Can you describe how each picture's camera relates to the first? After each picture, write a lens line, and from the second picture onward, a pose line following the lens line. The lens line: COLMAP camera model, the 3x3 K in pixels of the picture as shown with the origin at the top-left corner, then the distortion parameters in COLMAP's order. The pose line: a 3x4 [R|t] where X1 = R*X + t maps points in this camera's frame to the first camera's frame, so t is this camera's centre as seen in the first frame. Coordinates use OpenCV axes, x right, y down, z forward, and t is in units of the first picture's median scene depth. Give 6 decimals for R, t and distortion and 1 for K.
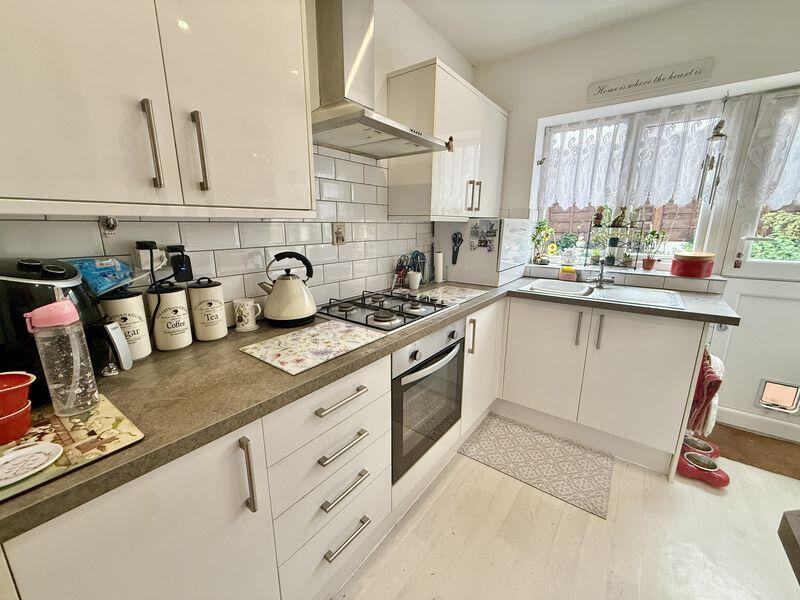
lens RADIAL K [[317.7, 0, 401.7], [0, 317.7, 299.9], [0, 0, 1]] dist [-0.001712, -0.000743]
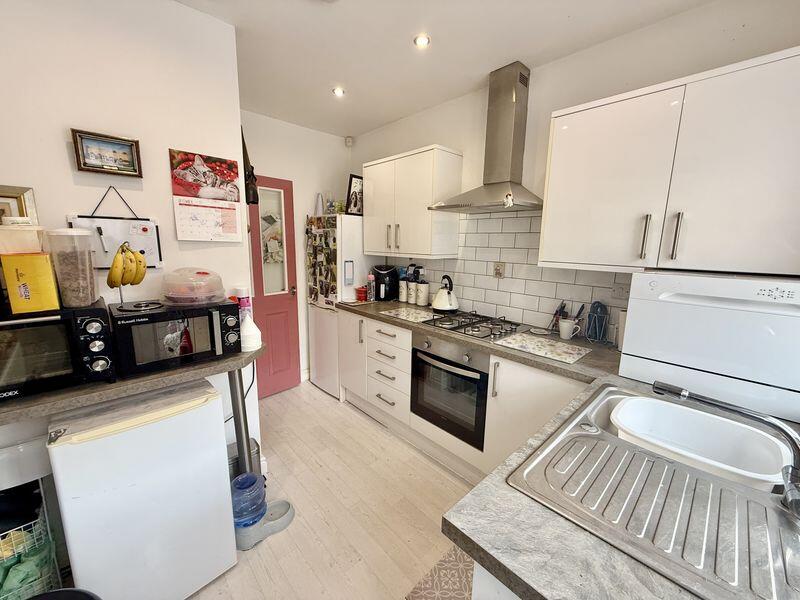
lens RADIAL K [[317.7, 0, 401.7], [0, 317.7, 298.8], [0, 0, 1]] dist [-0.001712, -0.000743]
pose [[-0.176242, 0.166502, -0.970163, 1.615746], [-0.245446, 0.947026, 0.207119, -0.355226], [0.953255, 0.274626, -0.126039, 1.045434]]
